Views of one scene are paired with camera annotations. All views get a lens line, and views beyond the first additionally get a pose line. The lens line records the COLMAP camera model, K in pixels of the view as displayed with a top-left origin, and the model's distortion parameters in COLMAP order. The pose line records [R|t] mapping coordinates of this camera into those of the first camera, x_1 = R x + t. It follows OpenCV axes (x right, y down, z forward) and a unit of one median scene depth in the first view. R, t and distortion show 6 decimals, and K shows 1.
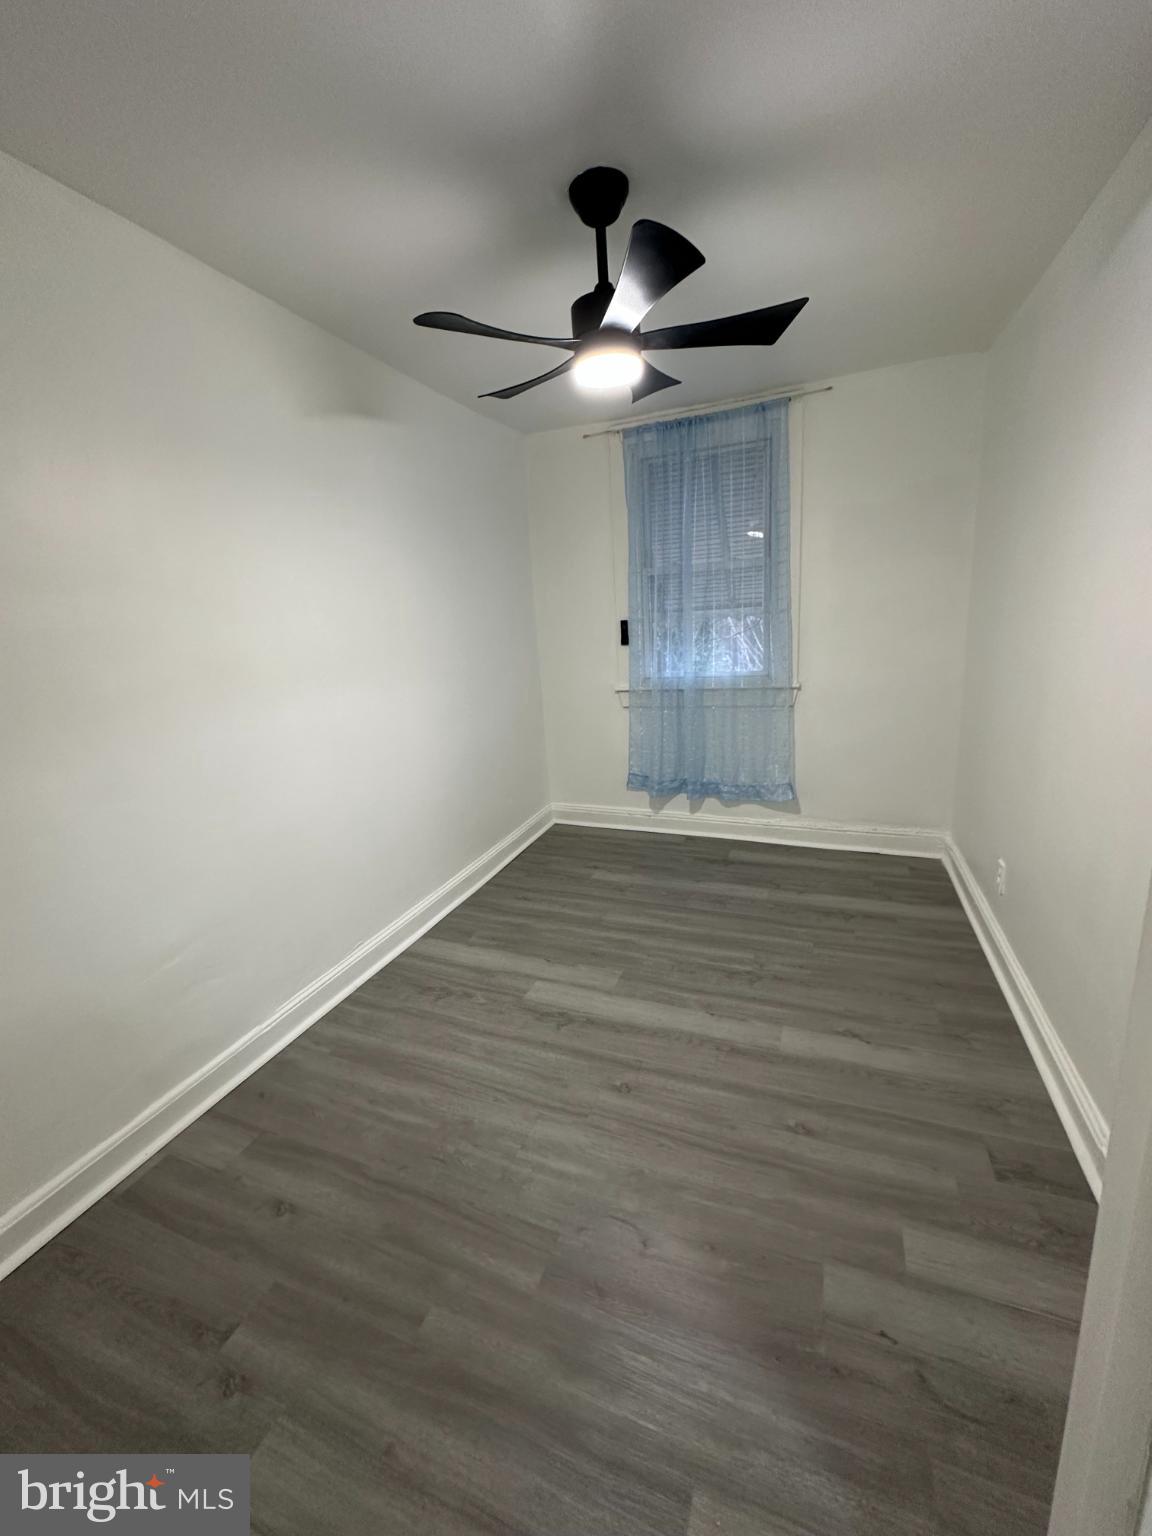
lens RADIAL K [[606.6, 0, 580.6], [0, 606.6, 767.8], [0, 0, 1]] dist [-0.001277, -0.000132]
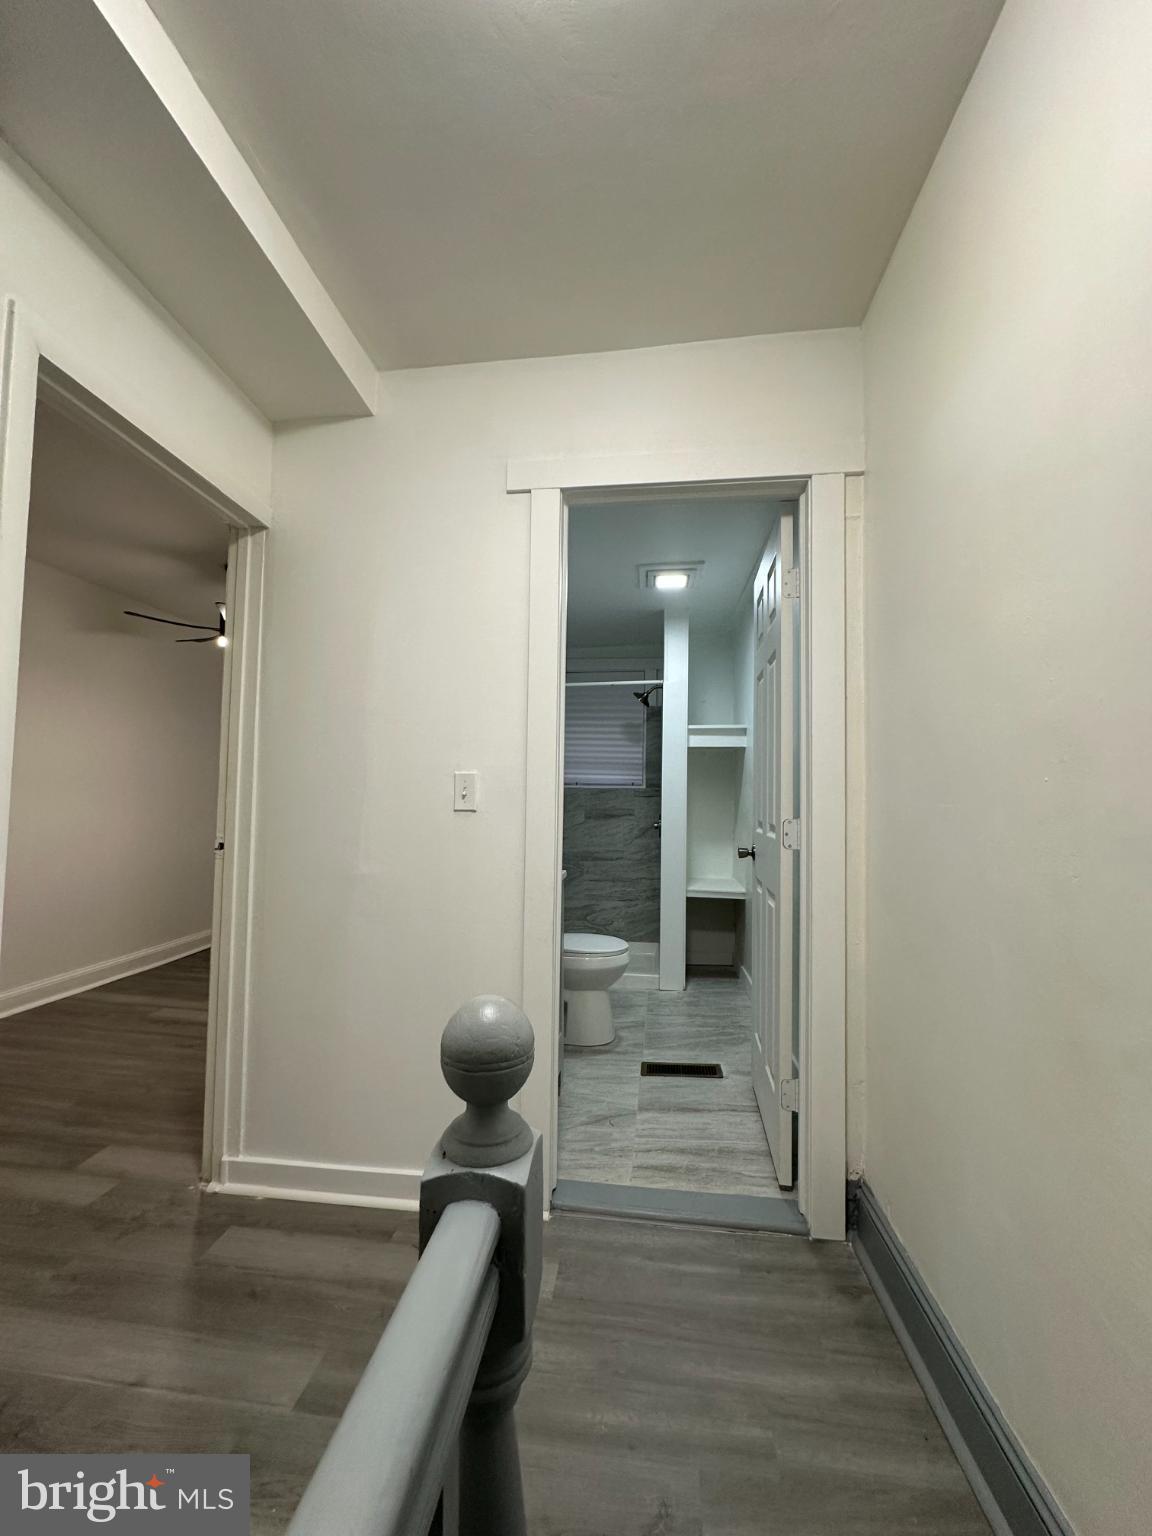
lens RADIAL K [[606.6, 0, 580.6], [0, 606.6, 767.8], [0, 0, 1]] dist [-0.001277, -0.000132]
pose [[0.965167, 0.079775, 0.249175, 0.612712], [-0.006828, 0.959737, -0.280818, 0.267681], [-0.261545, 0.269335, 0.926851, -0.946143]]
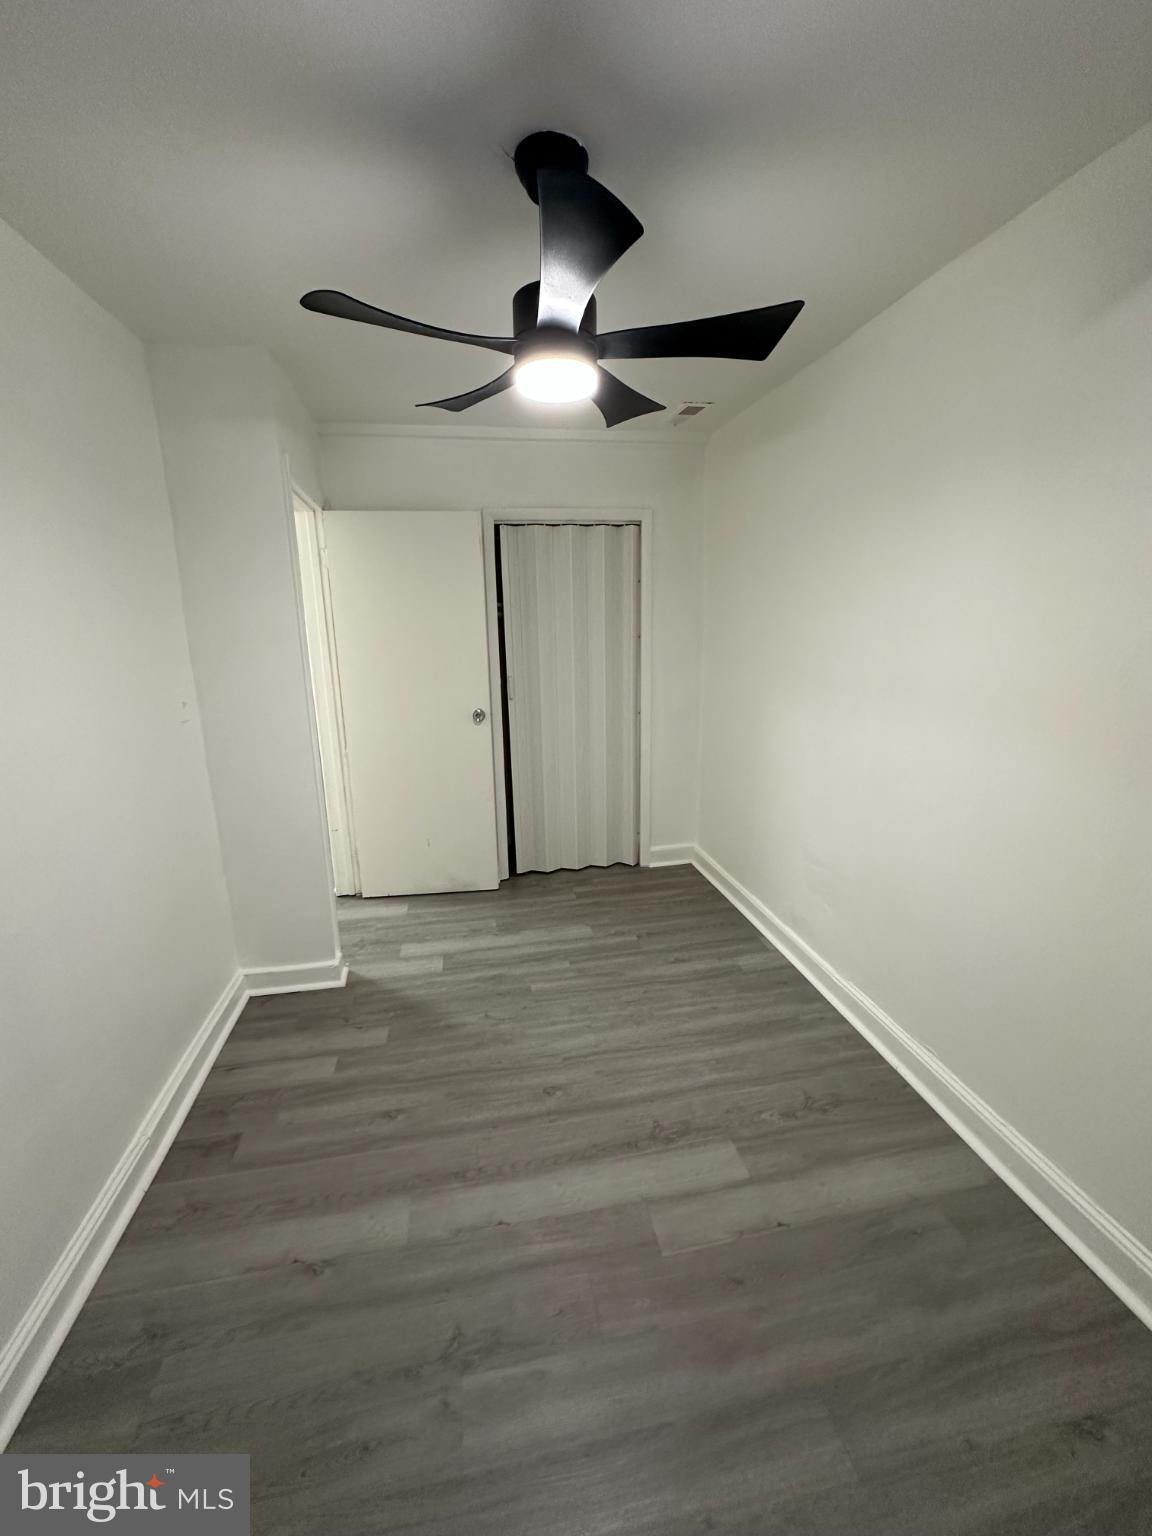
lens RADIAL K [[621.5, 0, 576.0], [0, 621.5, 768.0], [0, 0, 1]] dist [-0.000442, -0.000119]
pose [[-0.846430, 0.195898, -0.495157, 0.471505], [-0.059235, 0.889463, 0.453153, -0.499889], [0.529195, 0.412892, -0.741264, 1.608550]]
